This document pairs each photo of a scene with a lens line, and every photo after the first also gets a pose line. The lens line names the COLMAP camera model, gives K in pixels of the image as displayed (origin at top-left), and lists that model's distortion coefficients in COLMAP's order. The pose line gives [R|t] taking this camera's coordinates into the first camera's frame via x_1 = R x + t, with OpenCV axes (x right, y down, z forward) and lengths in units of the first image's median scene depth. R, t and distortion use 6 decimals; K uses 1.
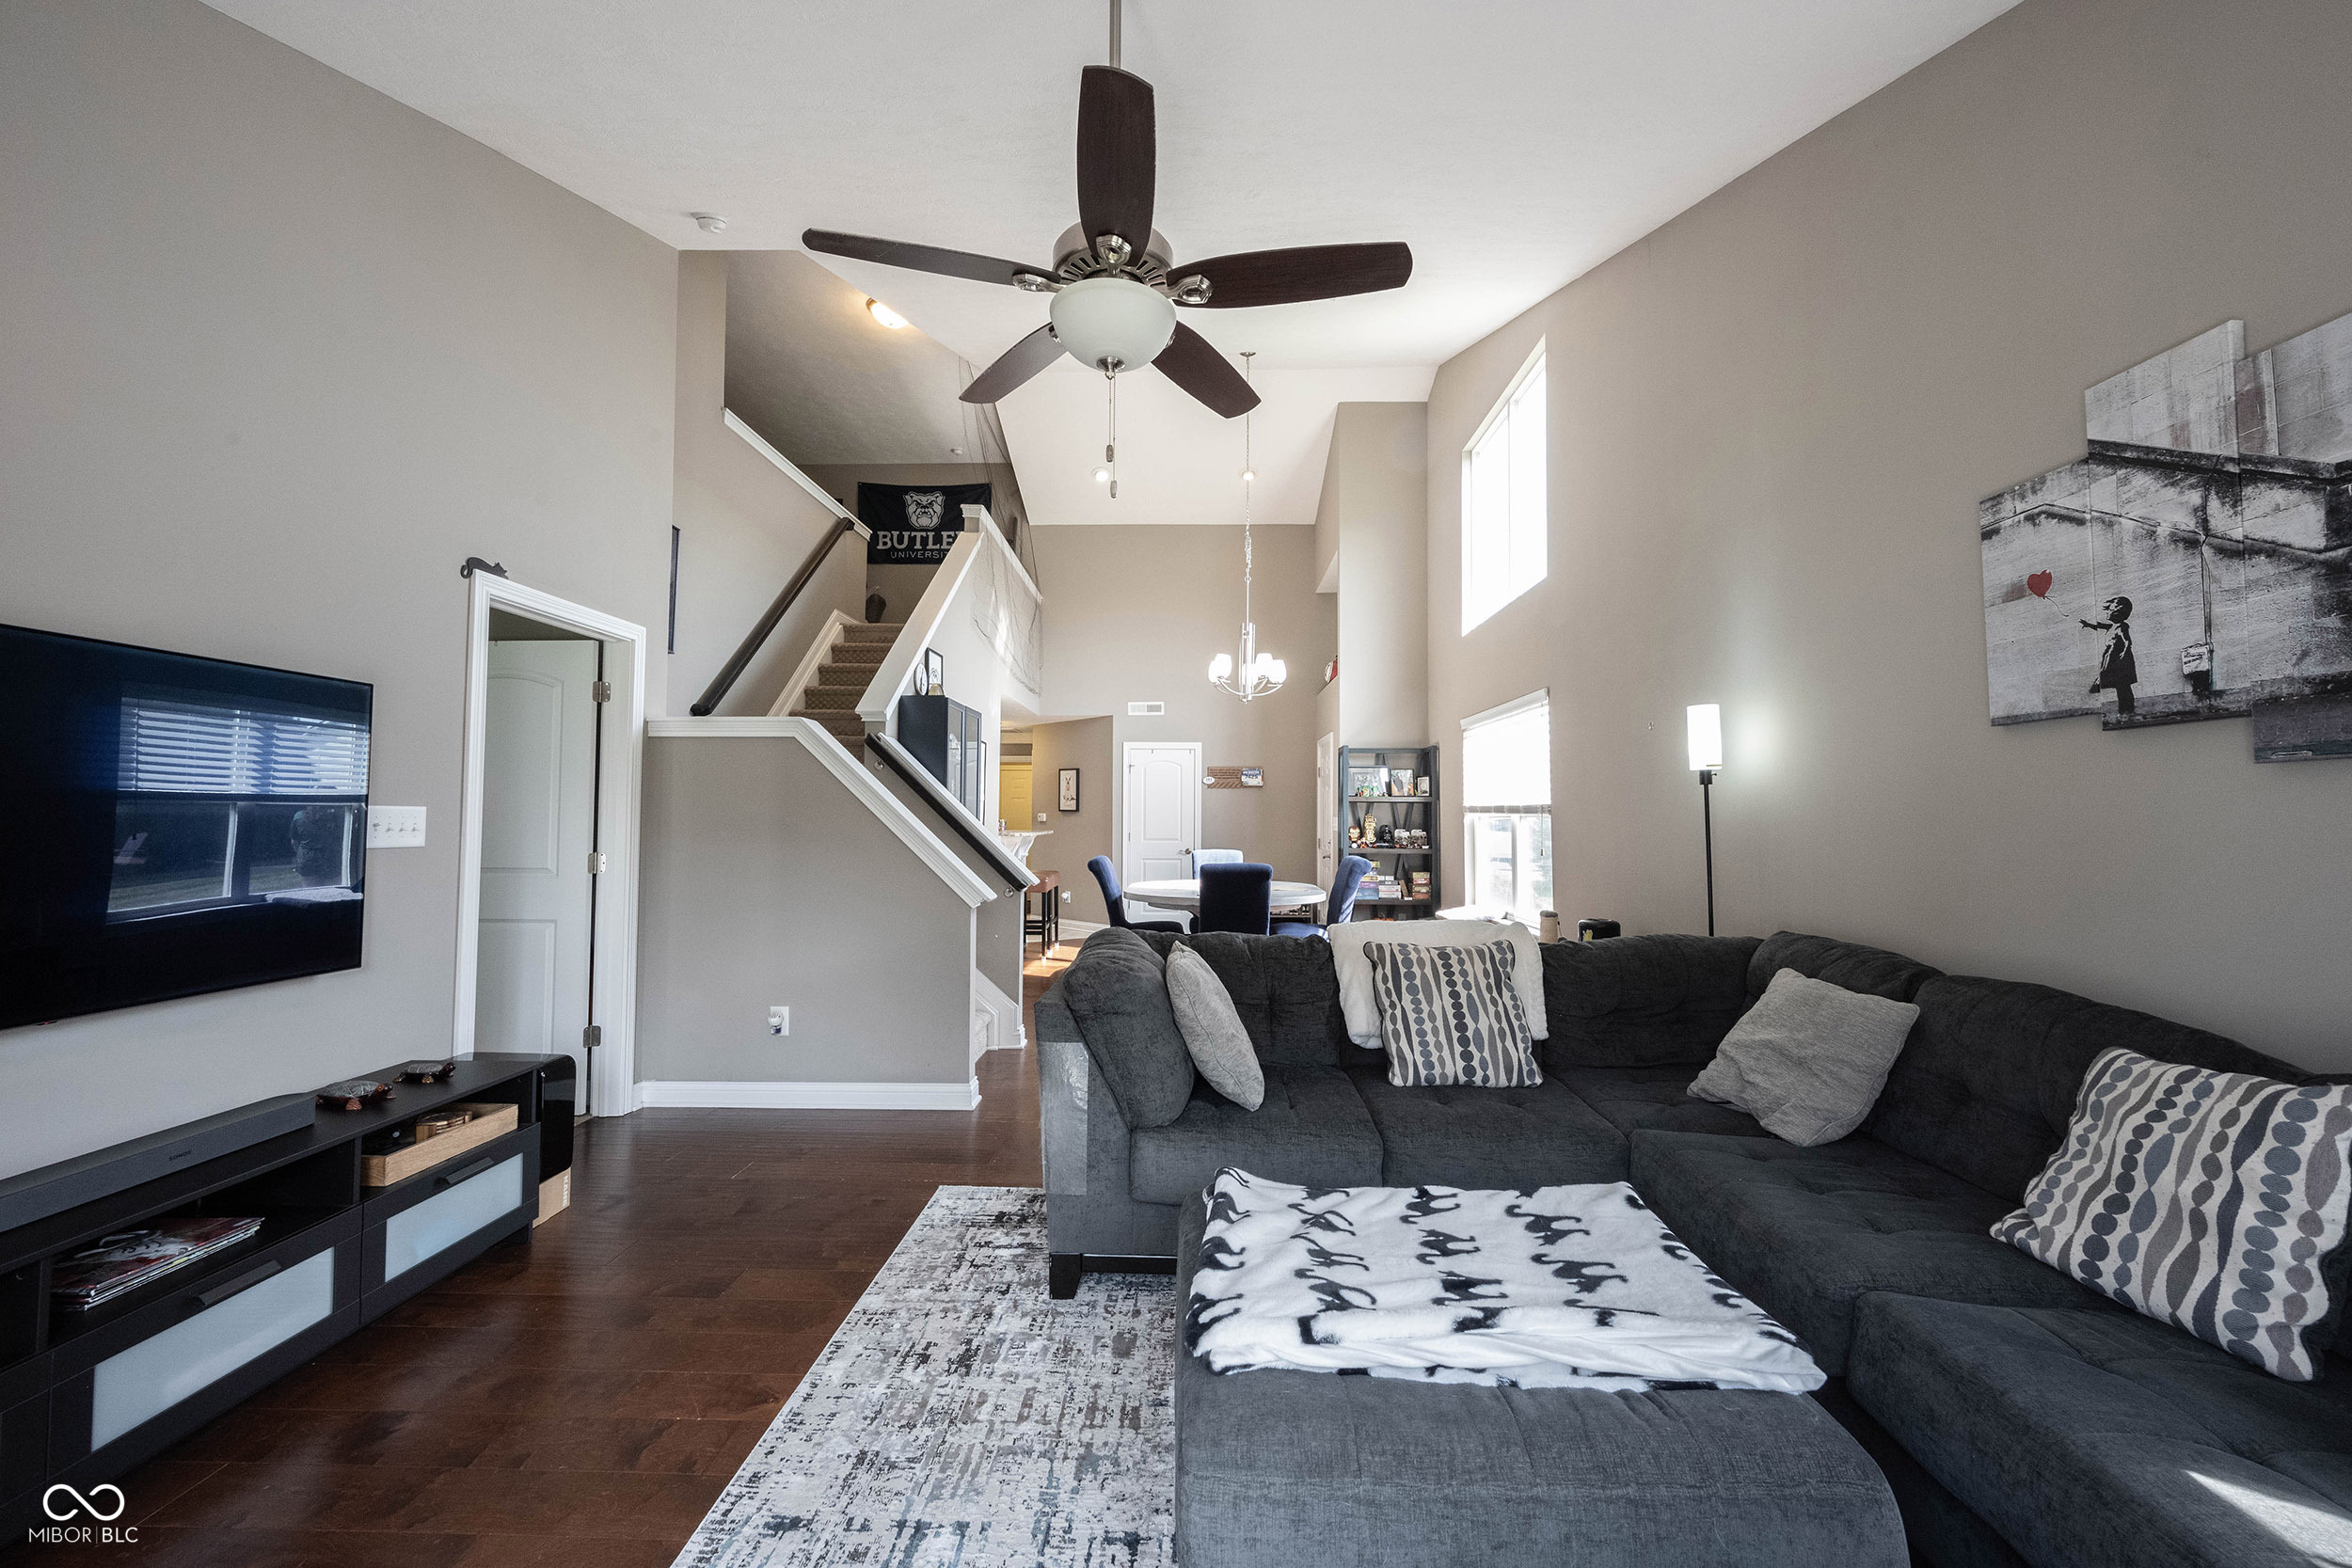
lens RADIAL K [[912.1, 0, 1163.3], [0, 912.1, 772.8], [0, 0, 1]] dist [-0.001038, 0.000003]
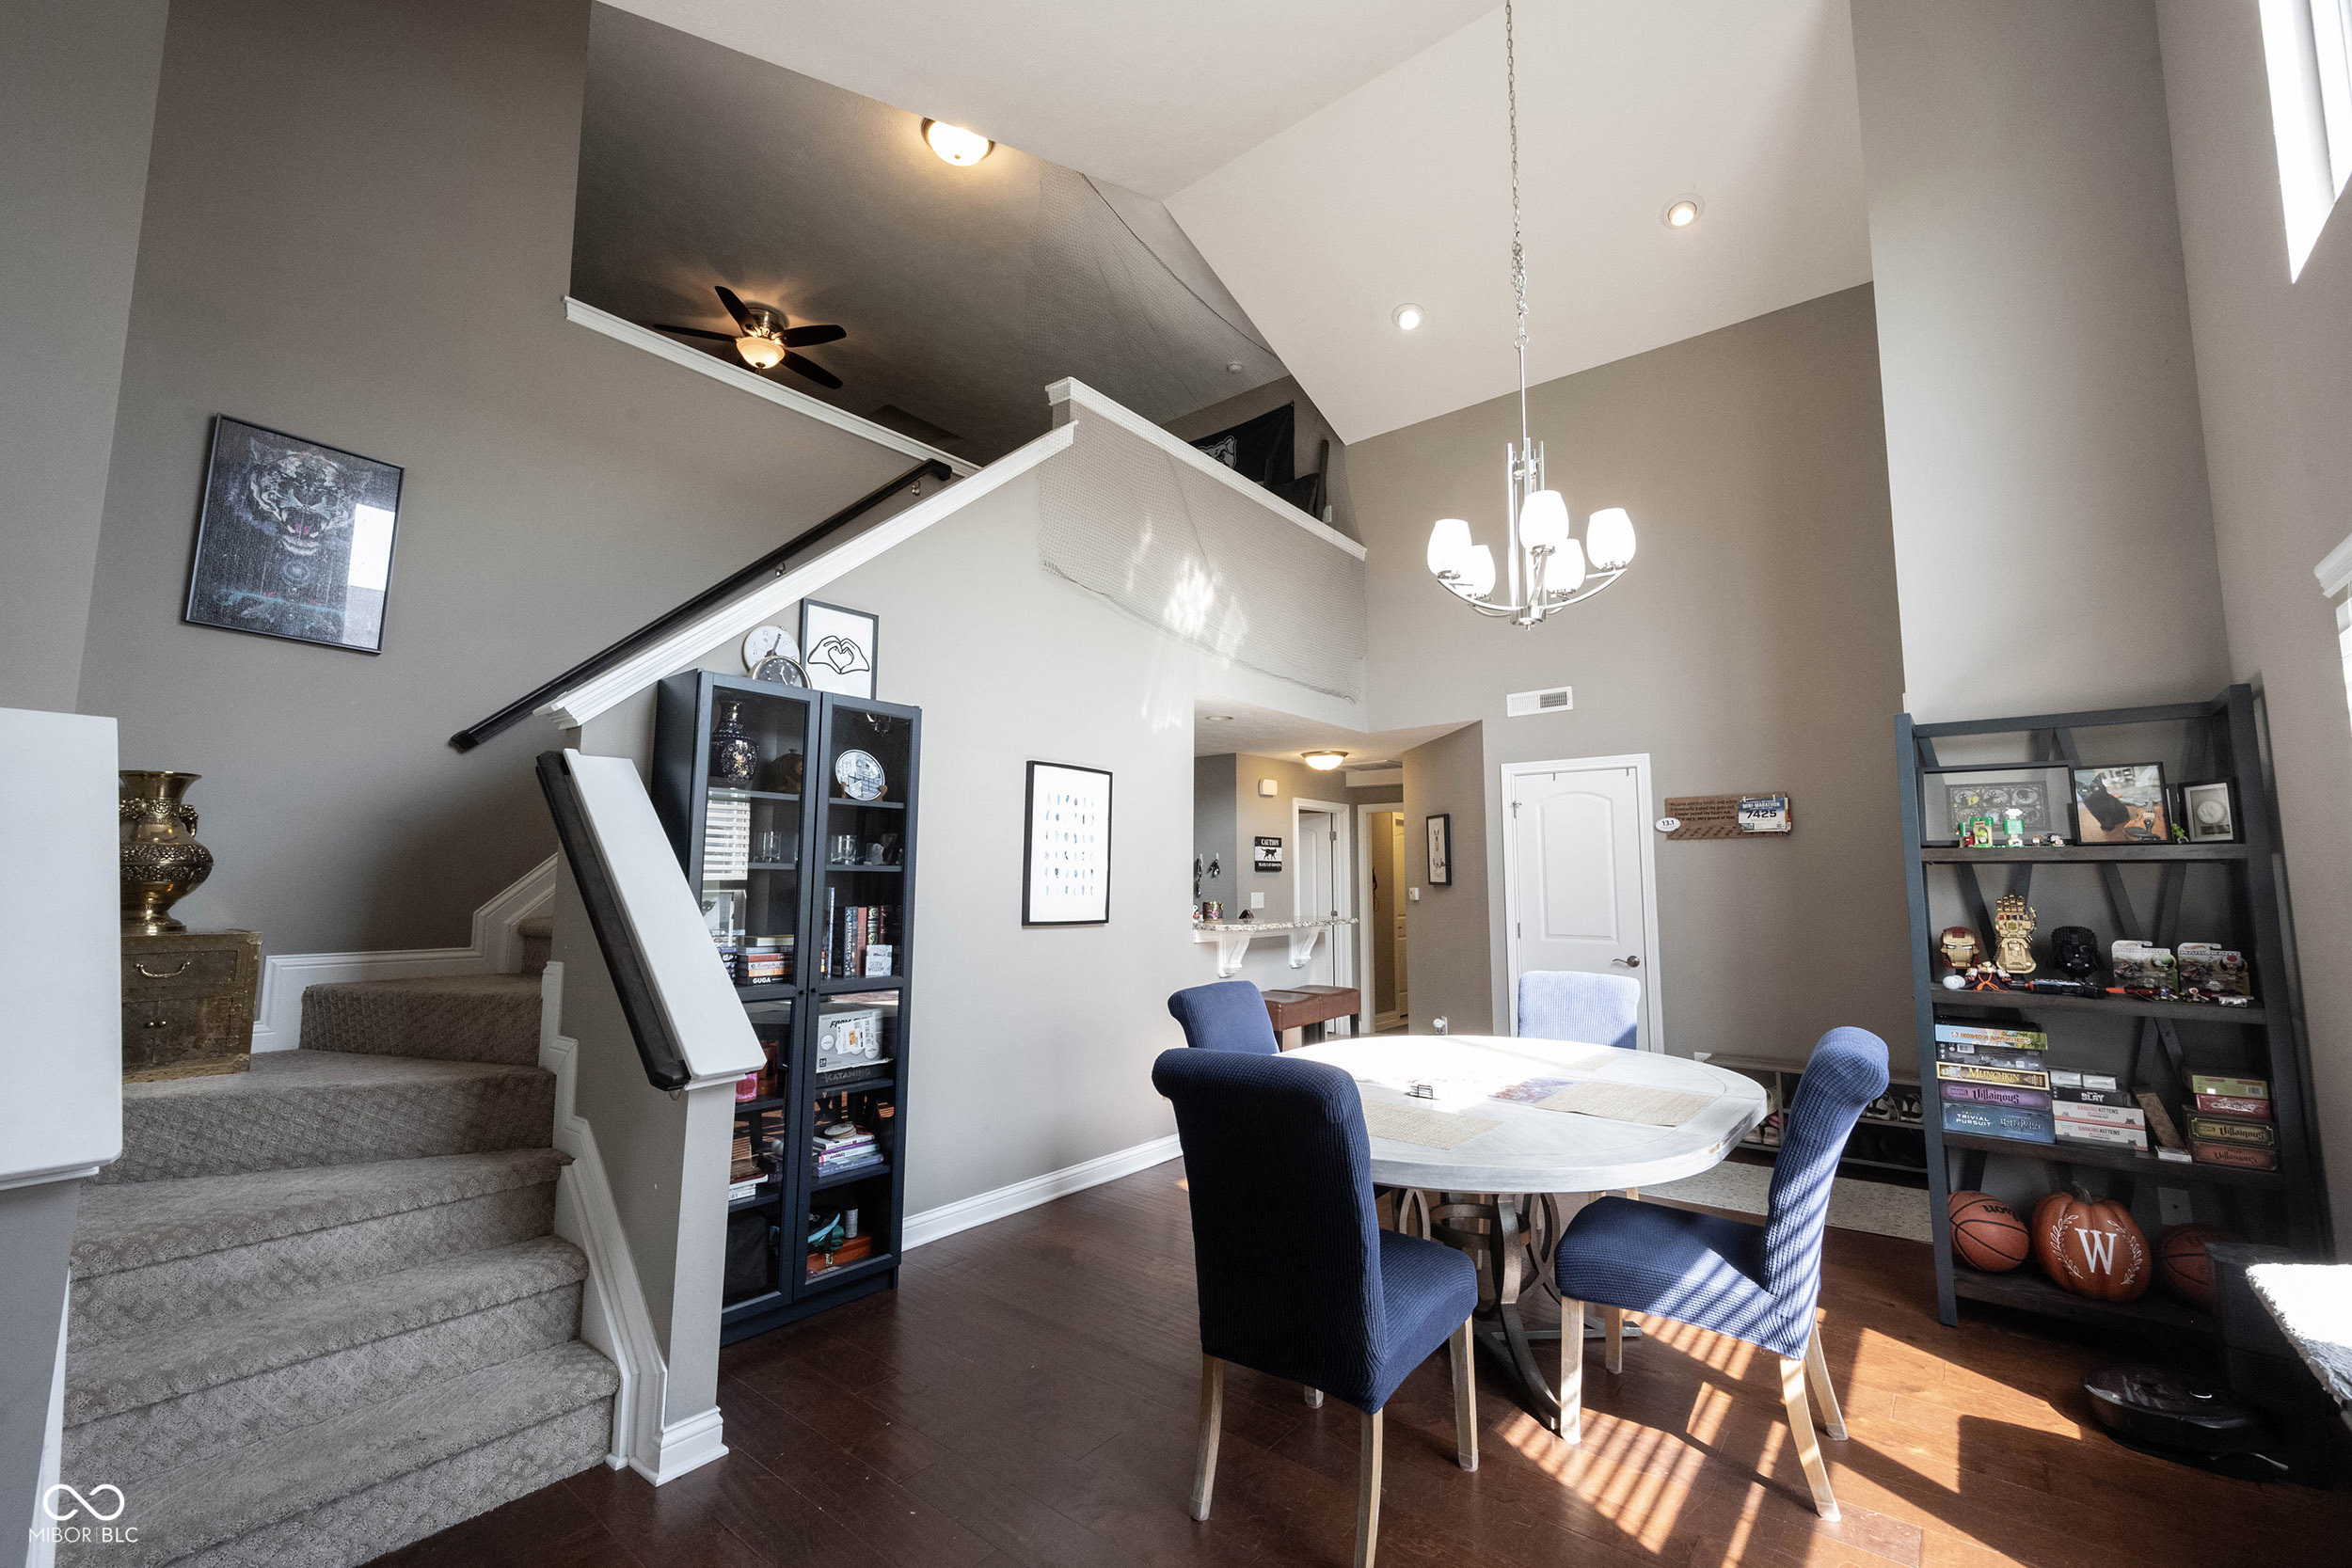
lens RADIAL K [[955.9, 0, 1183.3], [0, 955.9, 778.1], [0, 0, 1]] dist [-0.002291, 0.000163]
pose [[0.799460, -0.069559, -0.596679, 0.194651], [0.031562, 0.996765, -0.073912, 0.016608], [0.599890, 0.040257, 0.799069, 0.500253]]
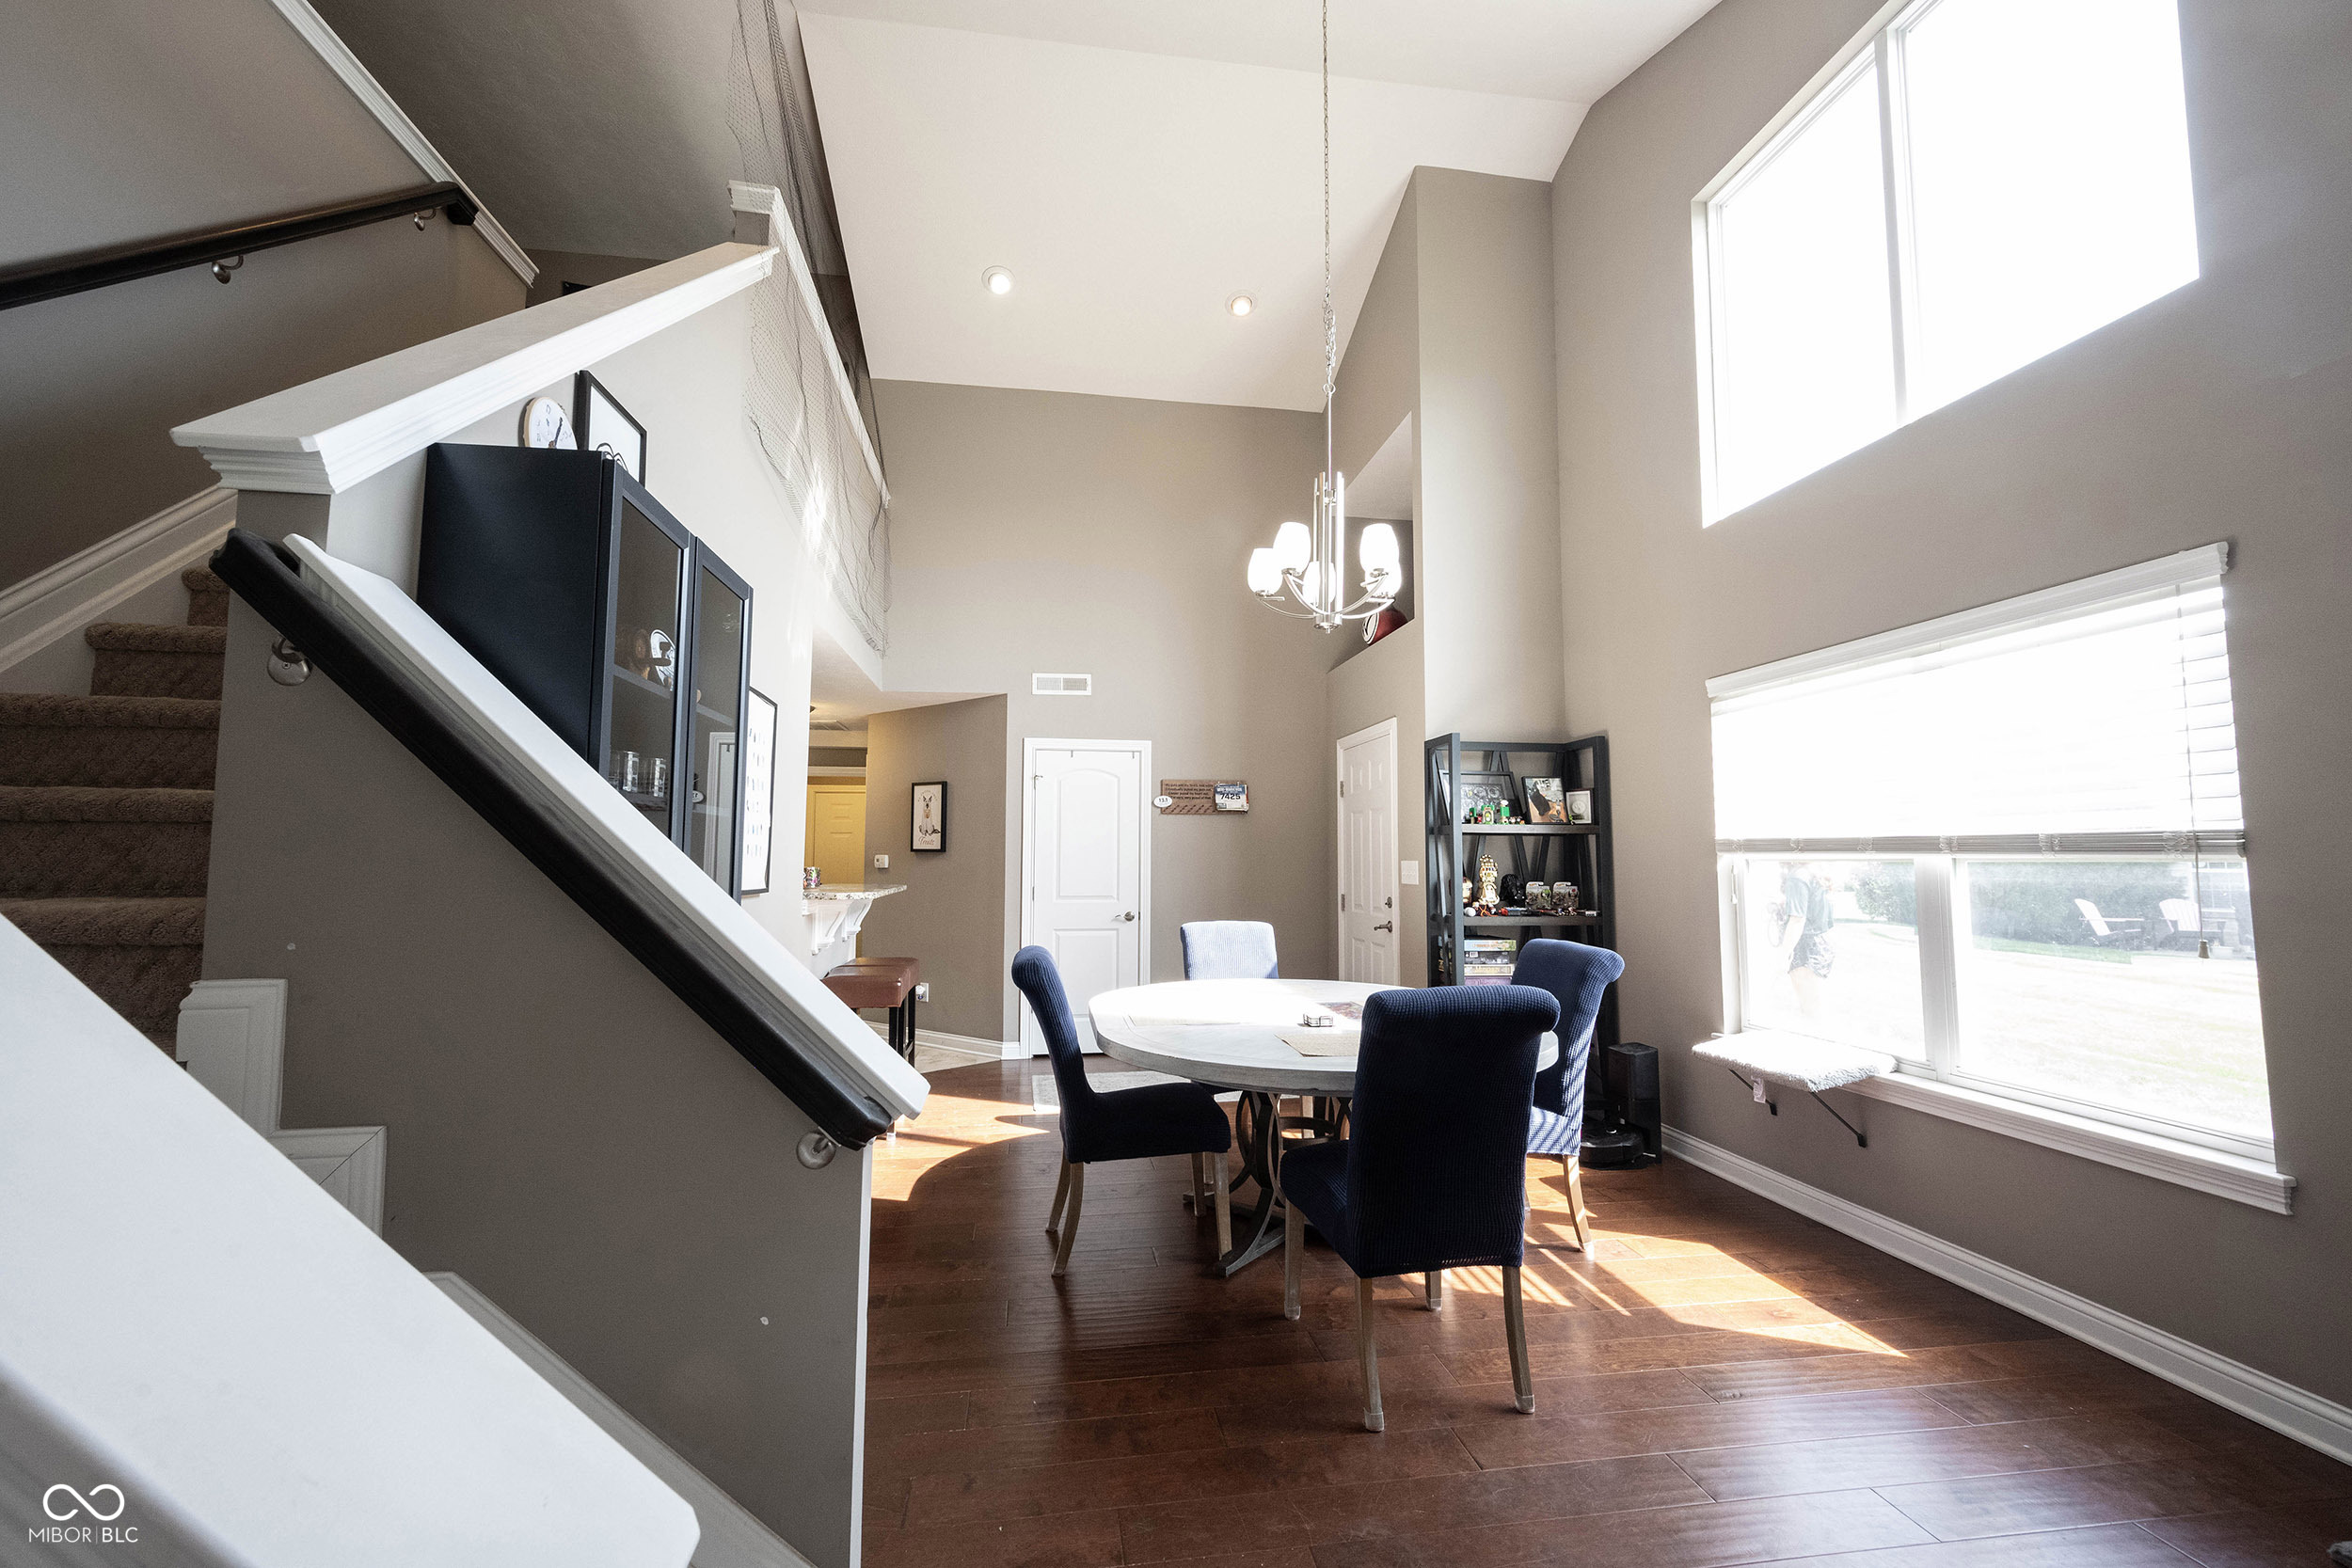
lens RADIAL K [[944.3, 0, 1163.4], [0, 944.3, 786.6], [0, 0, 1]] dist [-0.008396, 0.000338]
pose [[0.984642, 0.009858, 0.174305, -0.077862], [-0.004972, 0.999583, -0.028441, 0.020334], [-0.174513, 0.027138, 0.984281, 0.457472]]
